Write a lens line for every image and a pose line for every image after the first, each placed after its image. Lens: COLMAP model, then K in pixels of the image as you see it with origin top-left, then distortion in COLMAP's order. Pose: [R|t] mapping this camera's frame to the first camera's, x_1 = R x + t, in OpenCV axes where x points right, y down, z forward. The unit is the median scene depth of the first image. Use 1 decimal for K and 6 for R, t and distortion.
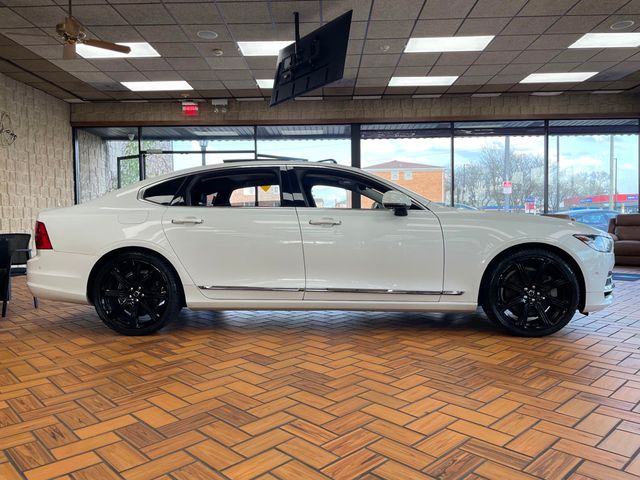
lens RADIAL K [[489.2, 0, 319.6], [0, 489.2, 239.0], [0, 0, 1]] dist [-0.003083, 0.000035]
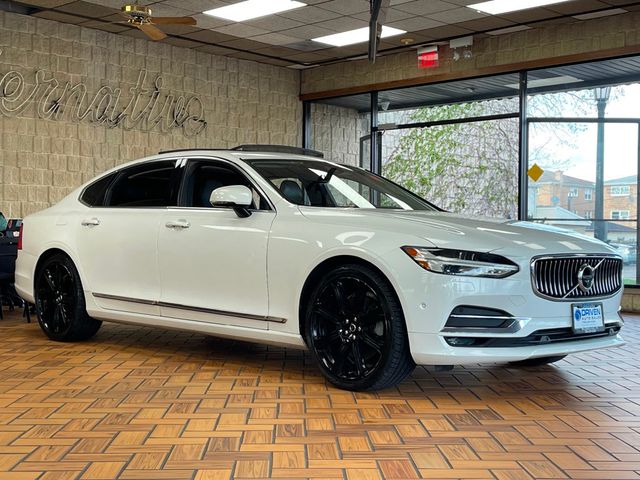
lens RADIAL K [[904.8, 0, 320.1], [0, 904.8, 240.3], [0, 0, 1]] dist [0.146803, 0.000000]
pose [[0.739191, 0.015810, -0.673311, 0.464464], [-0.035918, 0.999227, -0.015969, 0.003174], [0.672538, 0.035988, 0.739187, 0.005023]]
